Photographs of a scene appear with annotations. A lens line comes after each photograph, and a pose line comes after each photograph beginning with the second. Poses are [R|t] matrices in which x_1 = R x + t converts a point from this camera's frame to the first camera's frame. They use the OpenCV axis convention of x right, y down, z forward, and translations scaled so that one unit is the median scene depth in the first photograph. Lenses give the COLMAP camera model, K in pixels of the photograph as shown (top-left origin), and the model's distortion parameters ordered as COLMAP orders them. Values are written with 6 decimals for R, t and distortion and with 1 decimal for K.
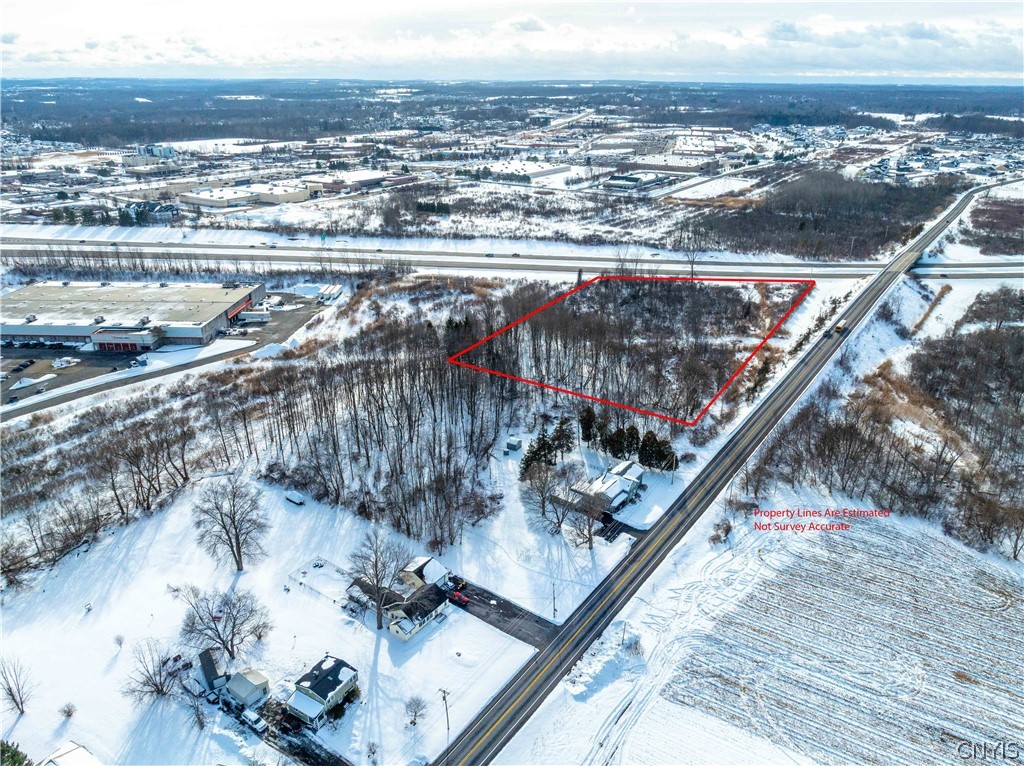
lens RADIAL K [[711.0, 0, 508.6], [0, 711.0, 384.6], [0, 0, 1]] dist [-0.002208, 0.000391]
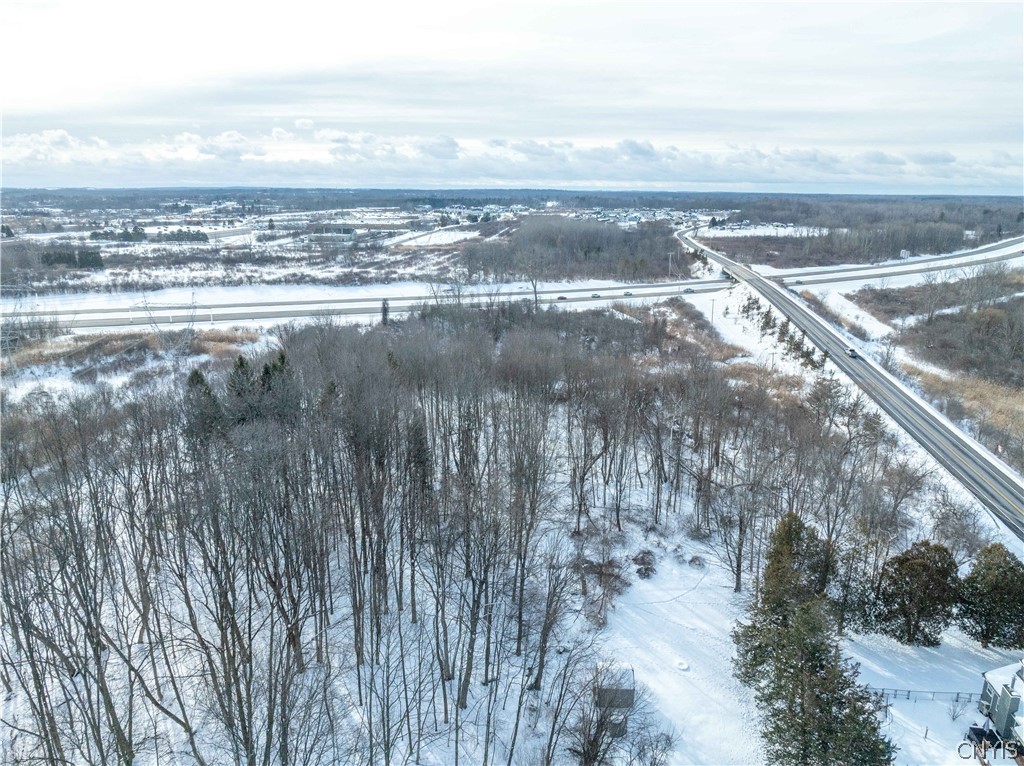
lens RADIAL K [[711.0, 0, 513.2], [0, 711.0, 379.8], [0, 0, 1]] dist [-0.002208, 0.000391]
pose [[0.882701, -0.111837, 0.456433, -0.092950], [0.174052, 0.979999, -0.096477, -0.014900], [-0.436515, 0.164603, 0.884512, 0.424597]]
